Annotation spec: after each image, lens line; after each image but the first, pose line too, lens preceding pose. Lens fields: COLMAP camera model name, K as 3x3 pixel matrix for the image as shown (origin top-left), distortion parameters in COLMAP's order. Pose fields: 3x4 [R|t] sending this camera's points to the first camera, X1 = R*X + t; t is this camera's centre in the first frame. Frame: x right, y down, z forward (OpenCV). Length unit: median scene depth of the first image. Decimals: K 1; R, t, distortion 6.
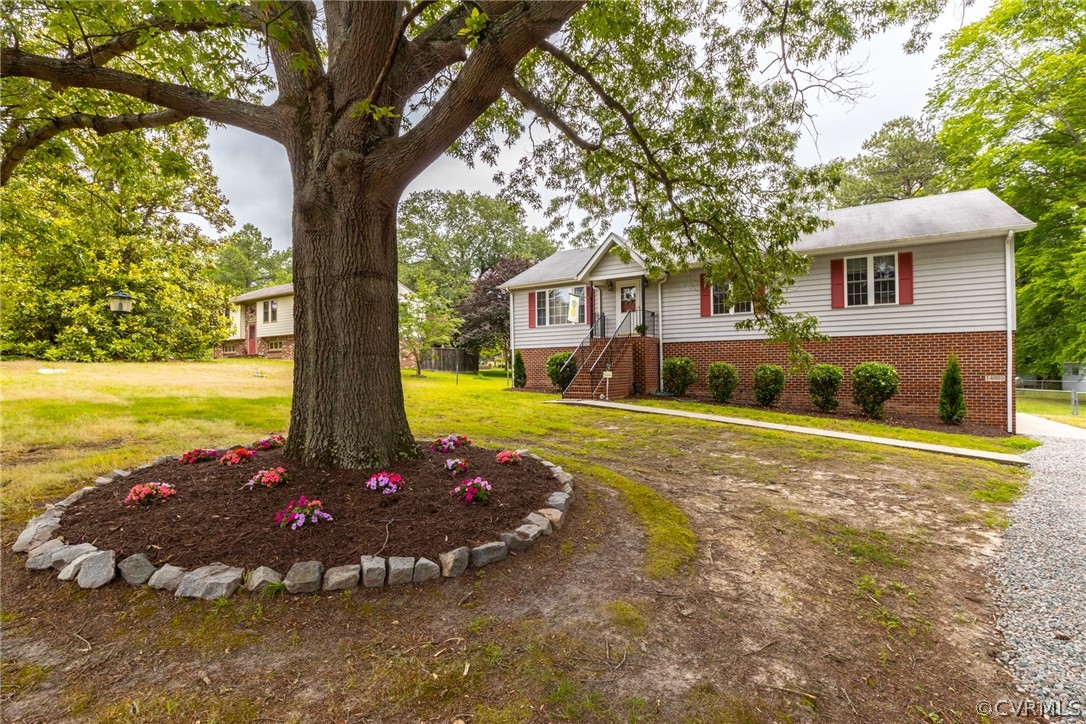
lens RADIAL K [[489.4, 0, 543.0], [0, 489.4, 362.0], [0, 0, 1]] dist [-0.047688, 0.008575]
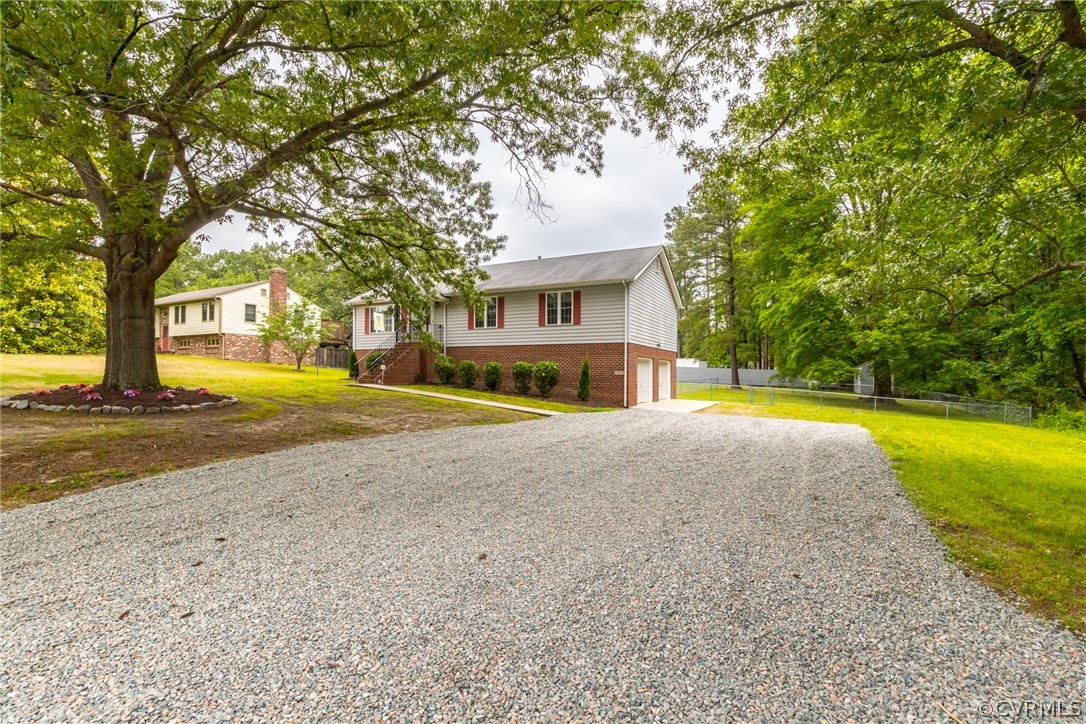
lens RADIAL K [[489.4, 0, 543.0], [0, 489.4, 362.0], [0, 0, 1]] dist [-0.047688, 0.008575]
pose [[0.996316, 0.016392, 0.084174, 0.404506], [-0.015780, 0.999844, -0.007928, 0.011005], [-0.084291, 0.006570, 0.996420, -0.431880]]
